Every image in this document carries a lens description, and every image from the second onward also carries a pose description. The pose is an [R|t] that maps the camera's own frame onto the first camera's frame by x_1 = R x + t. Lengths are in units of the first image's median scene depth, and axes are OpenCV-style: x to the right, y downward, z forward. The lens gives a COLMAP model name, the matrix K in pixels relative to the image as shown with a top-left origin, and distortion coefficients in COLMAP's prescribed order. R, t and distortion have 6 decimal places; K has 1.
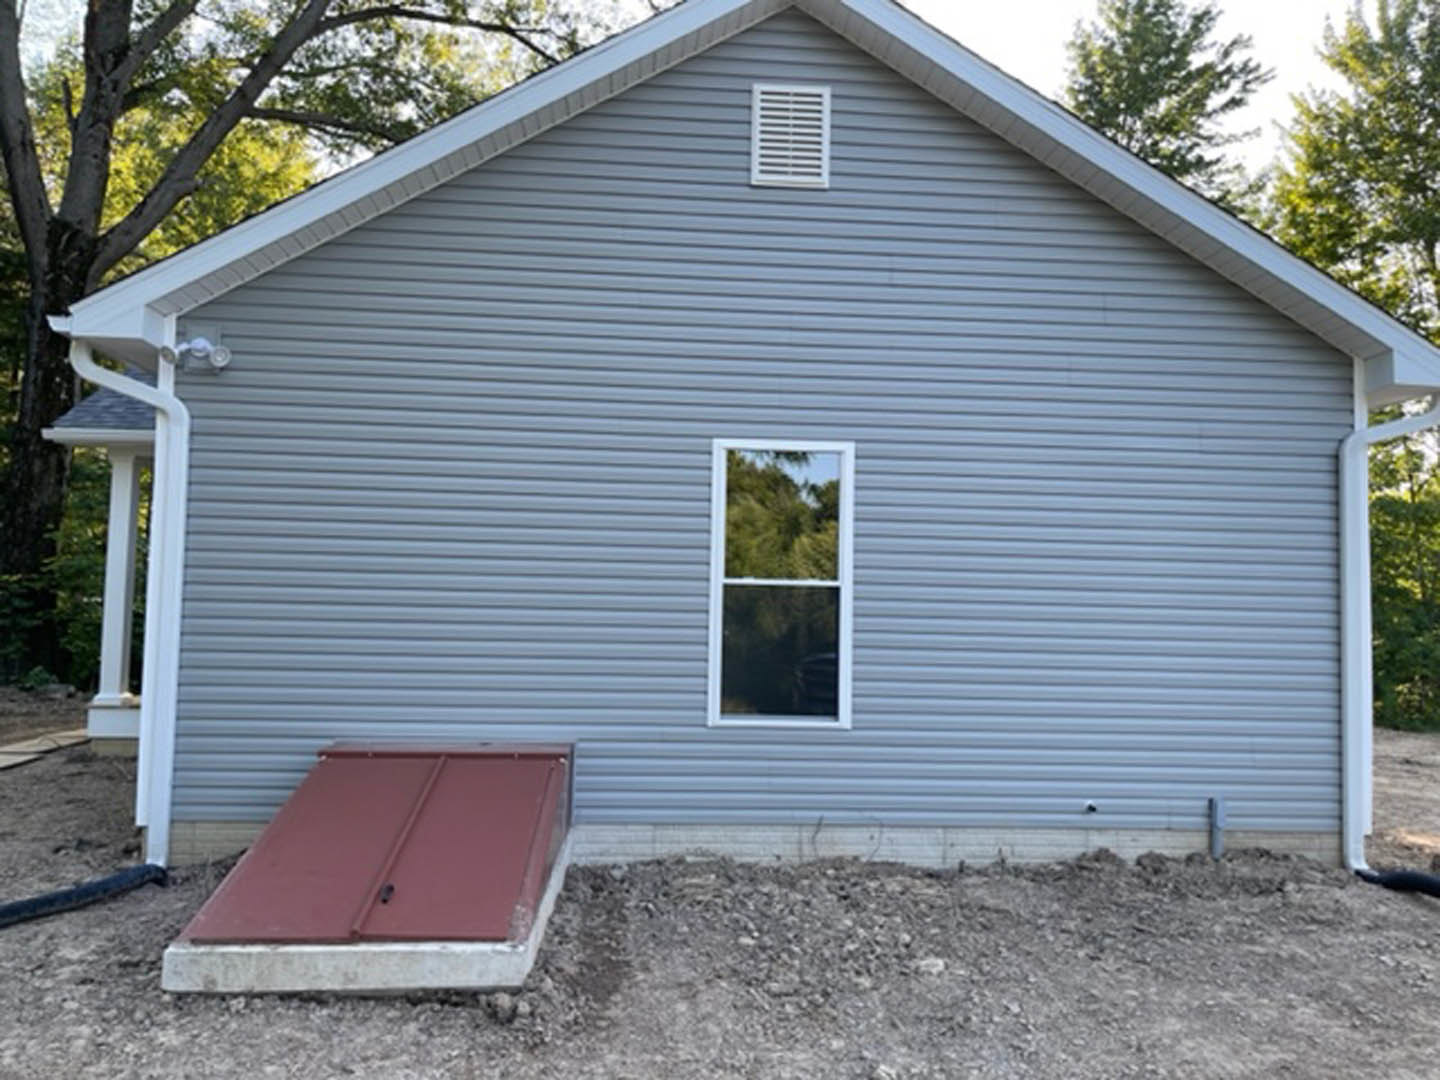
lens RADIAL K [[1066.5, 0, 714.5], [0, 1066.5, 540.4], [0, 0, 1]] dist [0.025117, 0.003455]
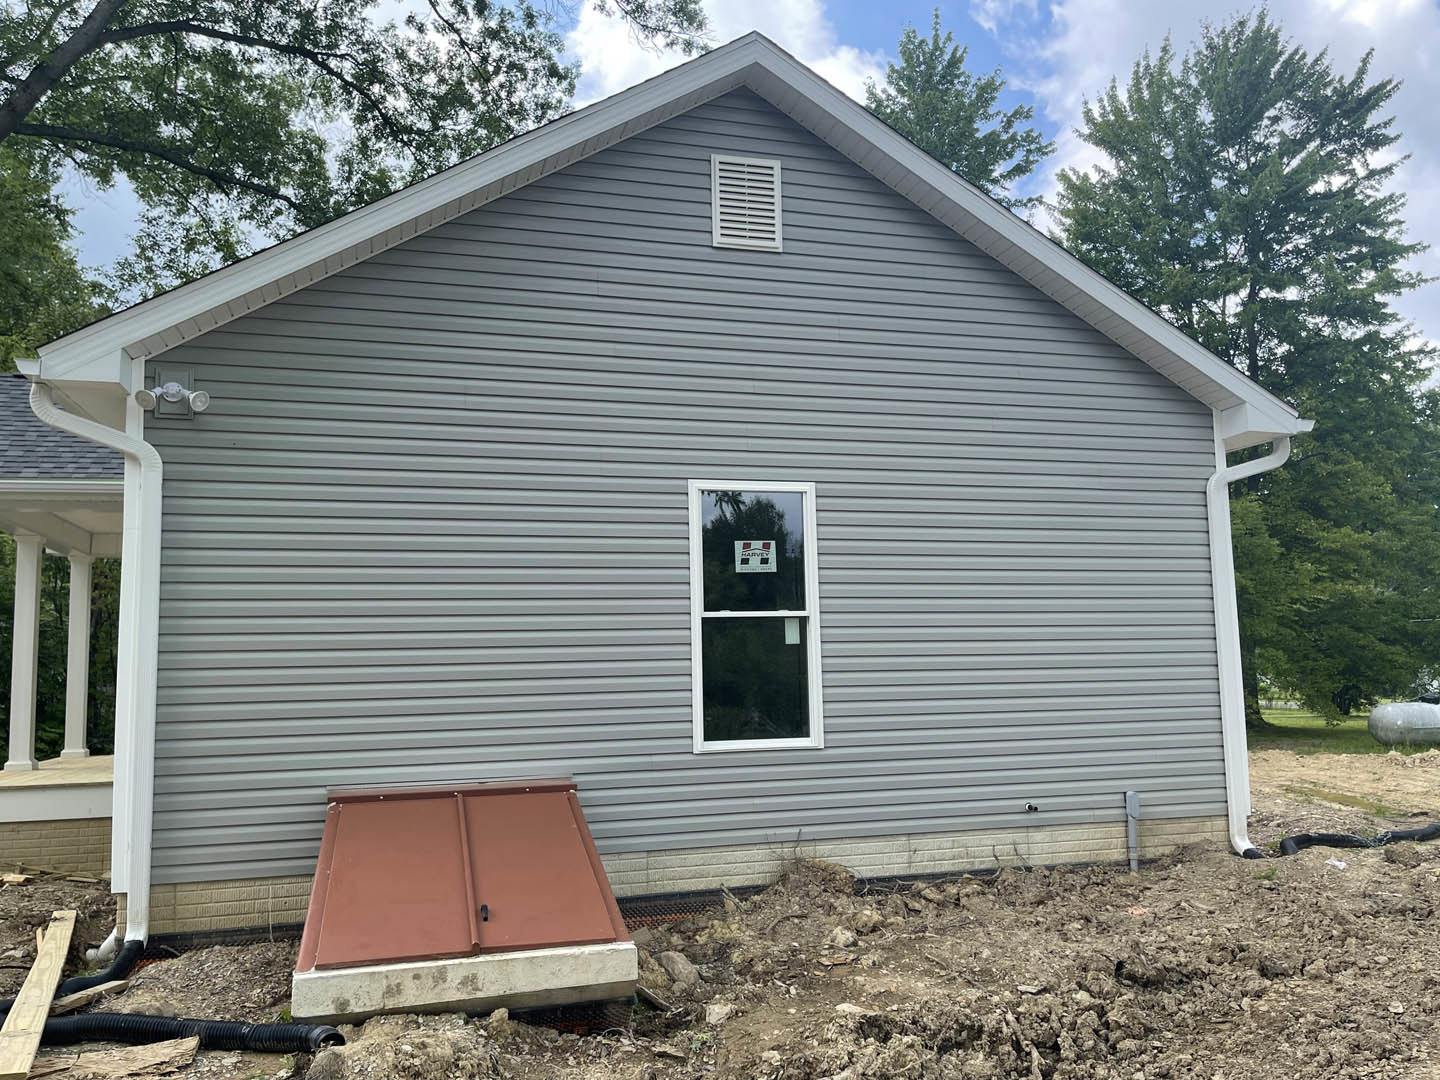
lens RADIAL K [[1122.0, 0, 726.2], [0, 1122.0, 535.7], [0, 0, 1]] dist [0.047239, -0.010297]
pose [[0.978573, -0.018317, 0.205084, -0.192718], [0.028721, 0.998441, -0.047870, 0.013794], [-0.203888, 0.052735, 0.977573, -0.097766]]
